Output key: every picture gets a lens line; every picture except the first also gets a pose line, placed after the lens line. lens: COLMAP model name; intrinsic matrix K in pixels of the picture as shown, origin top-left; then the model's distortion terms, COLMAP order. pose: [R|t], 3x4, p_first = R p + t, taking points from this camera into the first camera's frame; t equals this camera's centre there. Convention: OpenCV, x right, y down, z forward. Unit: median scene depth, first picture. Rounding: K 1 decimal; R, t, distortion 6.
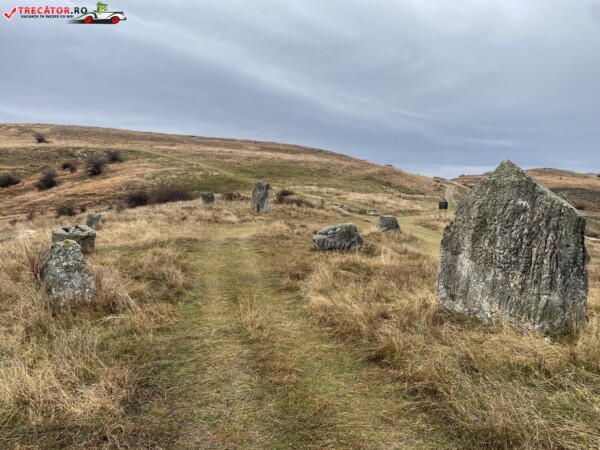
lens RADIAL K [[380.5, 0, 299.2], [0, 380.5, 228.5], [0, 0, 1]] dist [0.035028, -0.005598]
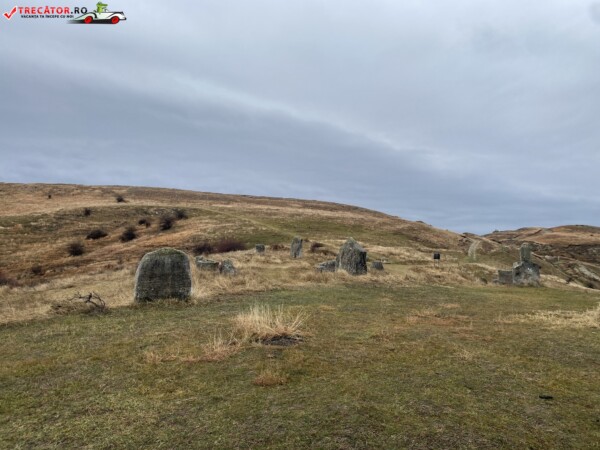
lens RADIAL K [[452.6, 0, 300.7], [0, 452.6, 222.7], [0, 0, 1]] dist [0.047308, -0.033204]
pose [[0.992950, 0.004247, -0.118461, 0.055852], [-0.021311, 0.989470, -0.143157, 0.033944], [0.116606, 0.144672, 0.982585, -0.342051]]
